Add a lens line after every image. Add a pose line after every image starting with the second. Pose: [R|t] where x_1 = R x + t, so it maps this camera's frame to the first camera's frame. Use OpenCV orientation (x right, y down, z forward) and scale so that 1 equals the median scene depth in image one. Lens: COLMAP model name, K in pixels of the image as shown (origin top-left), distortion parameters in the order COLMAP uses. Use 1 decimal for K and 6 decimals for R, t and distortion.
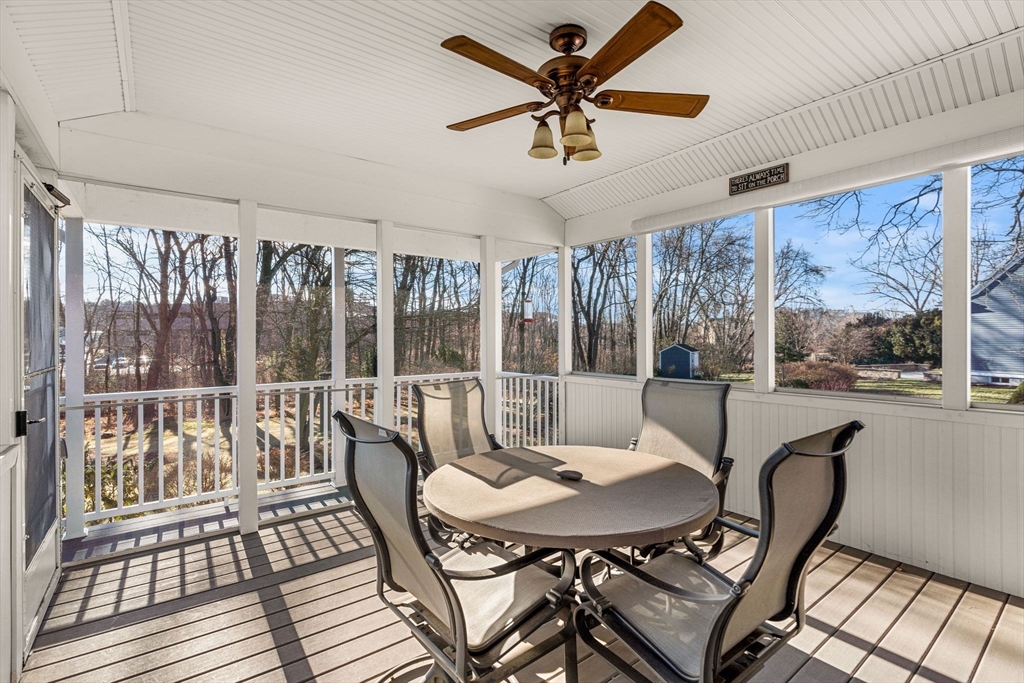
lens RADIAL K [[466.1, 0, 514.6], [0, 466.1, 346.7], [0, 0, 1]] dist [0.000379, -0.000643]
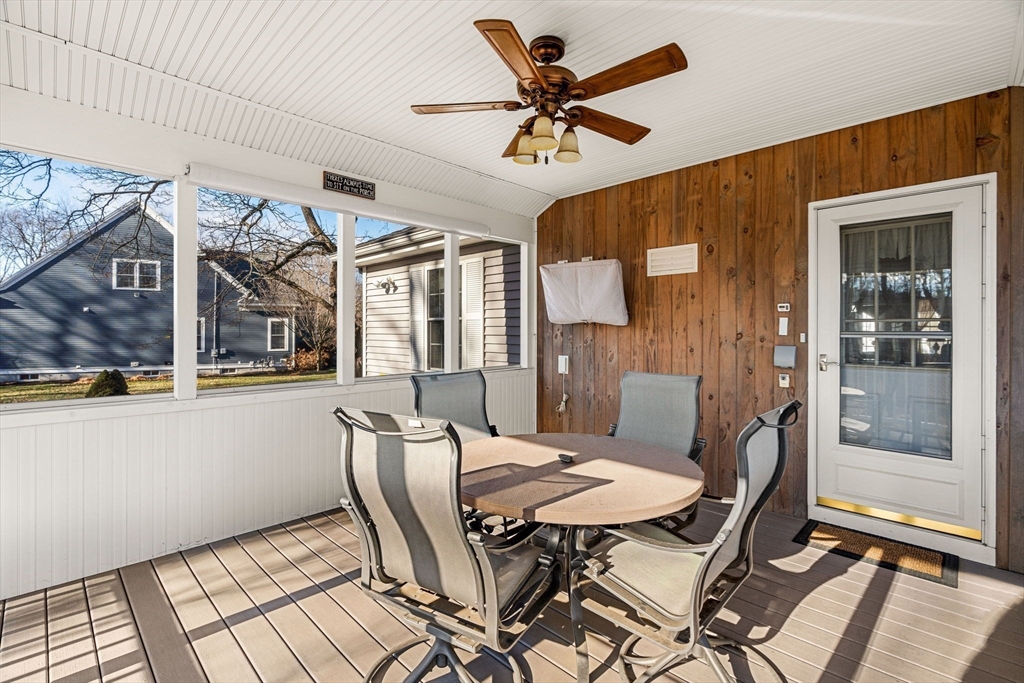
lens RADIAL K [[474.9, 0, 498.9], [0, 474.9, 334.4], [0, 0, 1]] dist [-0.001278, -0.000054]
pose [[-0.118495, 0.000570, 0.992955, -0.203699], [0.018971, 0.999819, 0.001690, -0.004009], [-0.992773, 0.019038, -0.118484, 0.269033]]
